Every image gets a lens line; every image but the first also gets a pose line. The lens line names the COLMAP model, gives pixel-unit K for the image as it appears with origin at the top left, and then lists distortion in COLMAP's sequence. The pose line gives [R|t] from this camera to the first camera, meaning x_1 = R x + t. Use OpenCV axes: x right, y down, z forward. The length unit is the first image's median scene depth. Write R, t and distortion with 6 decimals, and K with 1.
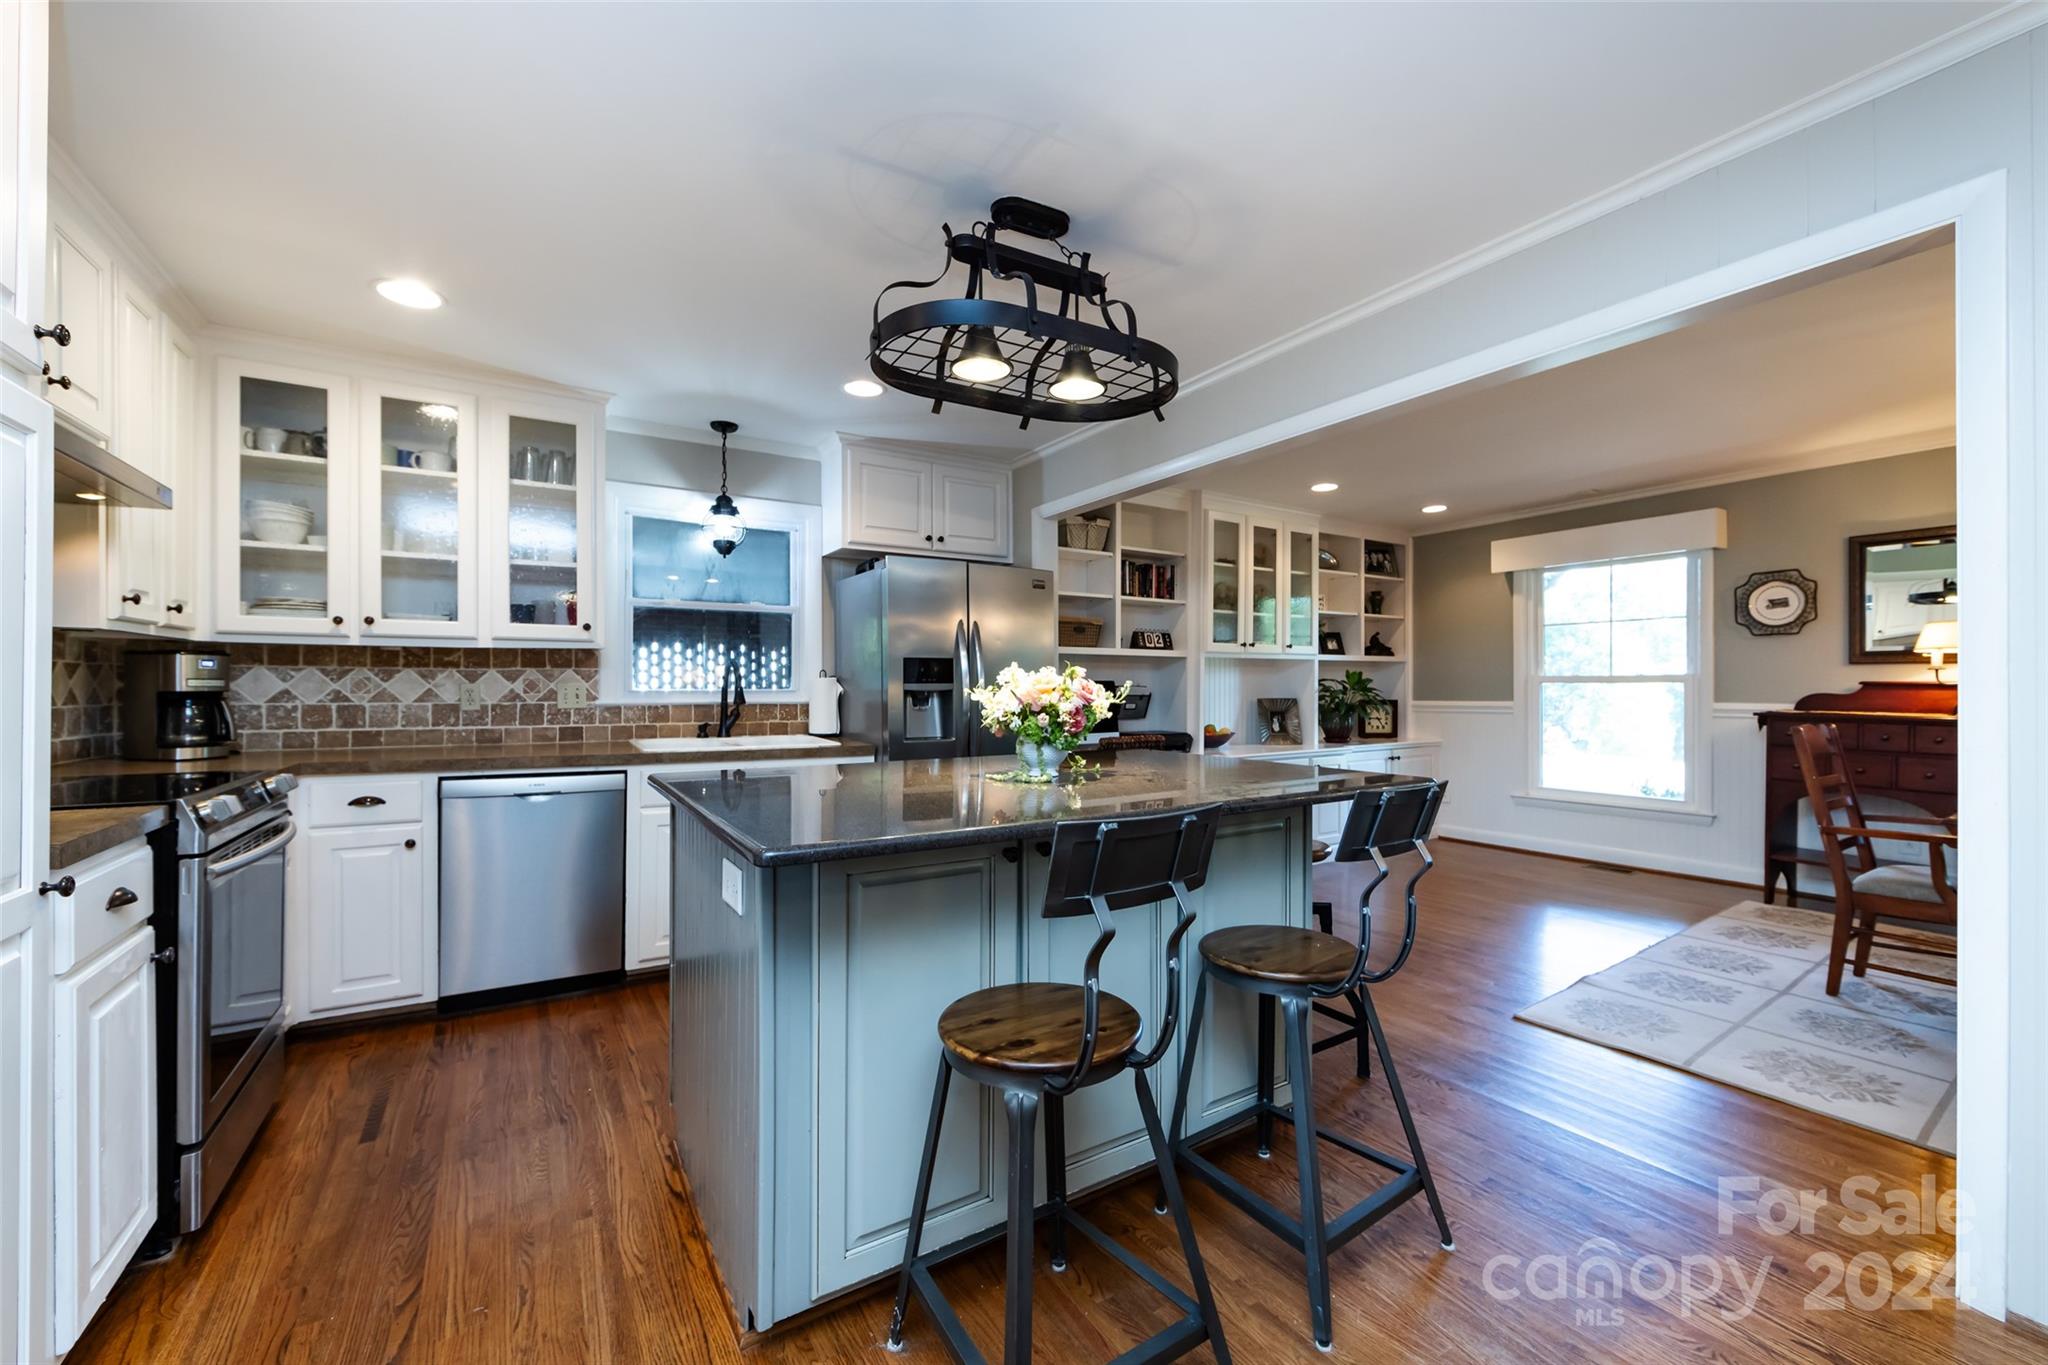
lens RADIAL K [[818.8, 0, 1023.6], [0, 818.8, 680.5], [0, 0, 1]] dist [-0.003956, -0.000192]
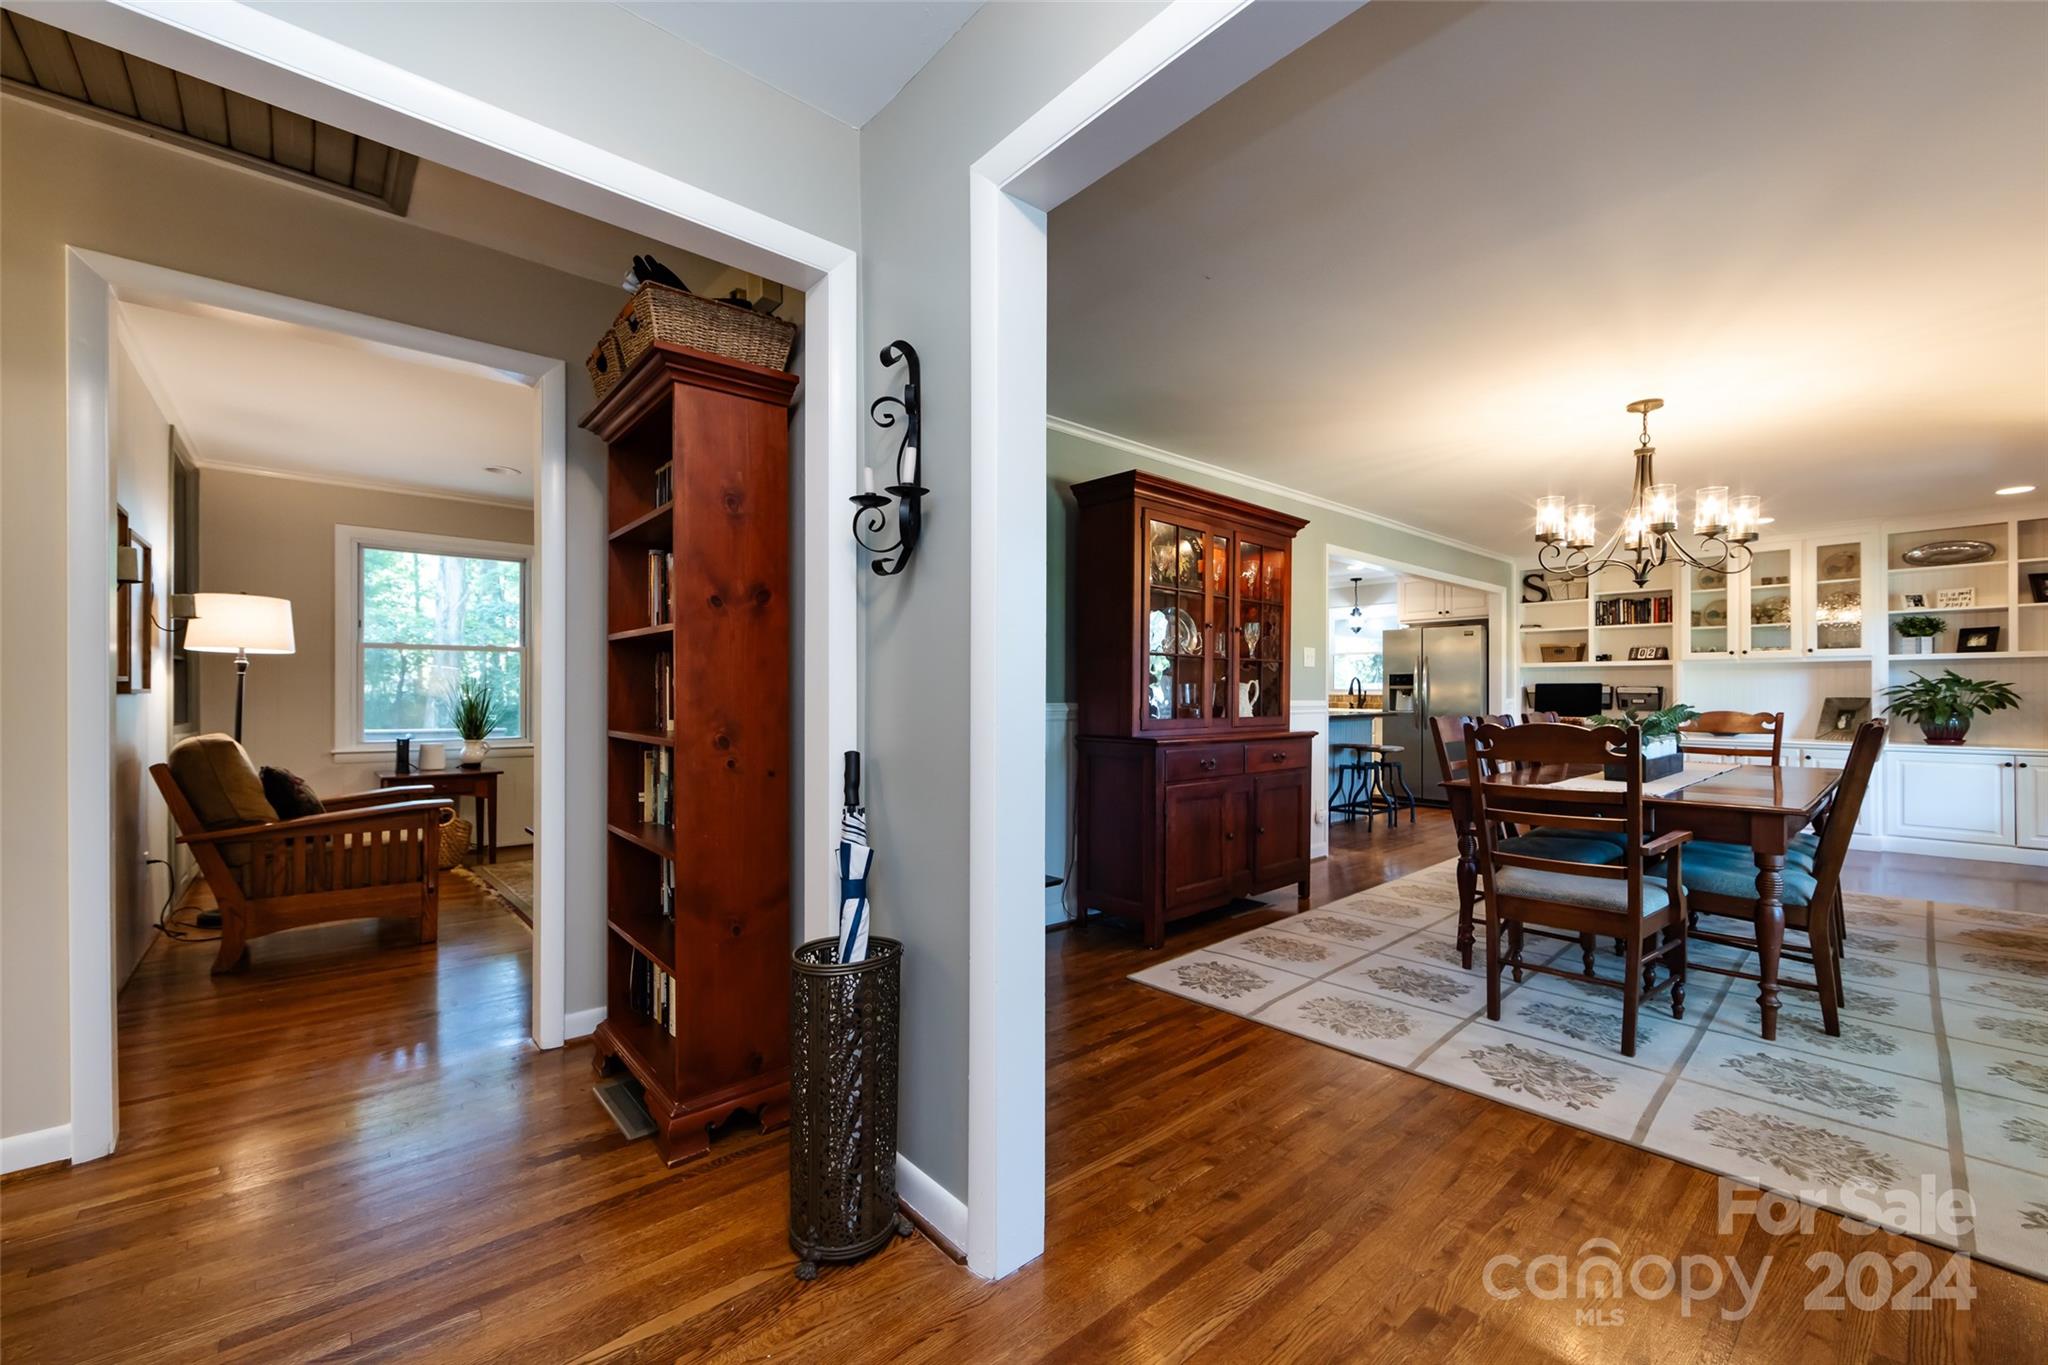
lens RADIAL K [[801.5, 0, 992.8], [0, 801.5, 695.1], [0, 0, 1]] dist [-0.001927, -0.000823]
pose [[0.131674, 0.003335, -0.991287, 1.424056], [0.007446, 0.999963, 0.004354, 0.006428], [0.991265, -0.007955, 0.131644, -0.283133]]
